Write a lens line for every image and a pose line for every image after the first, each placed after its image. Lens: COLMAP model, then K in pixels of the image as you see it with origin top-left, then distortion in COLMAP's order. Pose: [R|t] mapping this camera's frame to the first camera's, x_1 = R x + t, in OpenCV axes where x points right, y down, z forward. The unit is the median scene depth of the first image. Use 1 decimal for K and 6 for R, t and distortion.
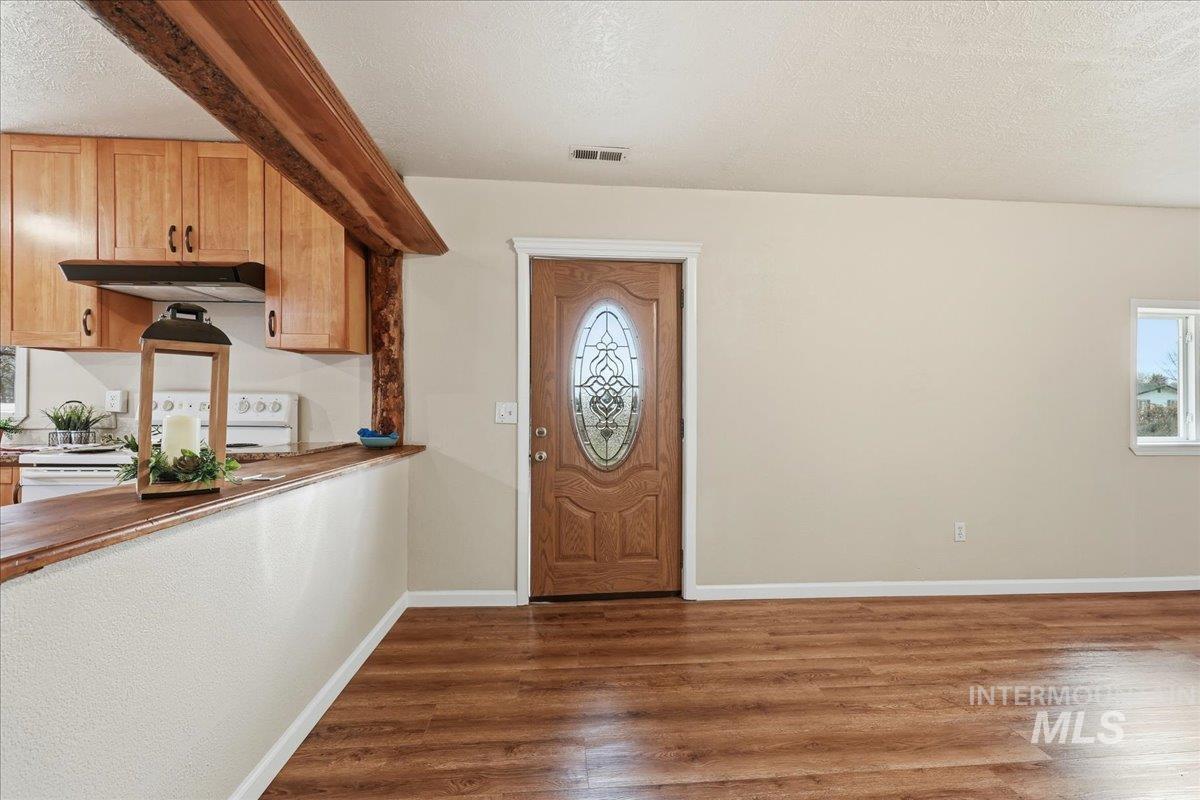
lens RADIAL K [[496.7, 0, 597.7], [0, 496.7, 405.1], [0, 0, 1]] dist [0.000427, -0.000004]
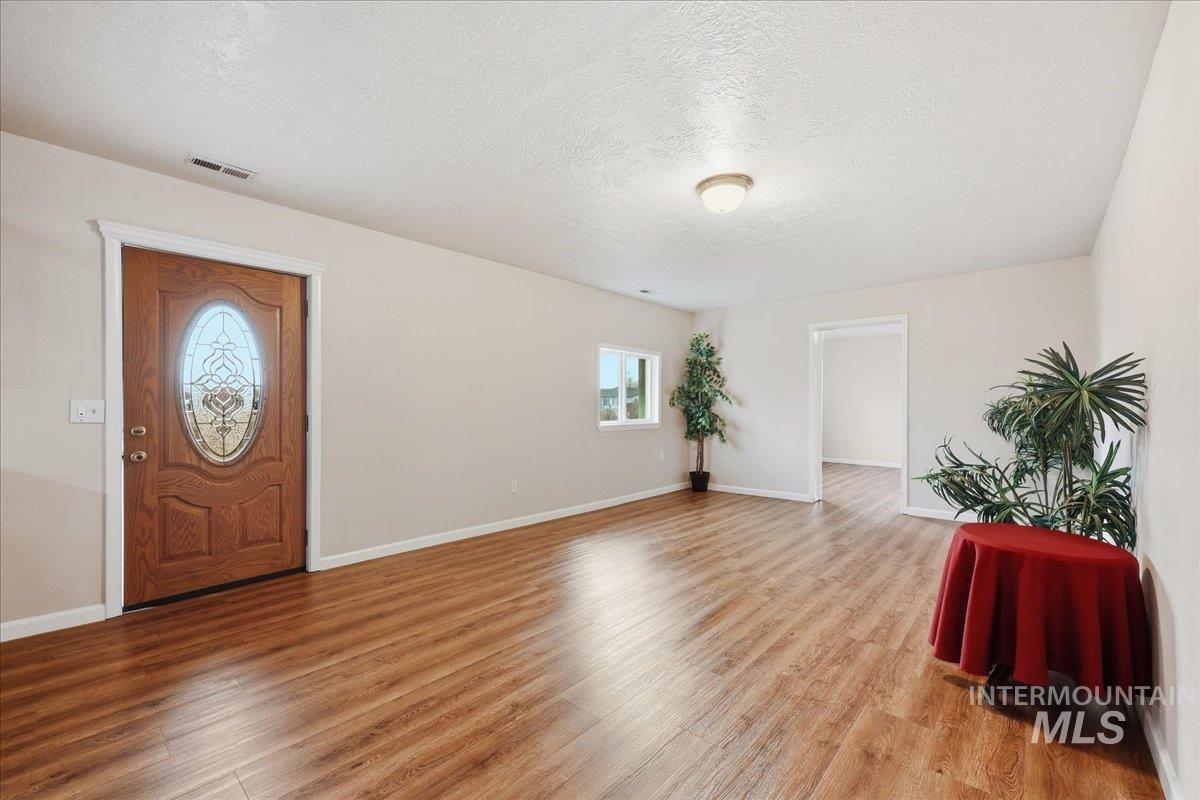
lens RADIAL K [[496.7, 0, 597.7], [0, 496.7, 405.1], [0, 0, 1]] dist [0.000427, -0.000004]
pose [[0.736200, -0.001853, 0.676761, -0.111089], [-0.002661, 0.999981, 0.005633, -0.003116], [-0.676758, -0.005948, 0.736181, -0.294192]]
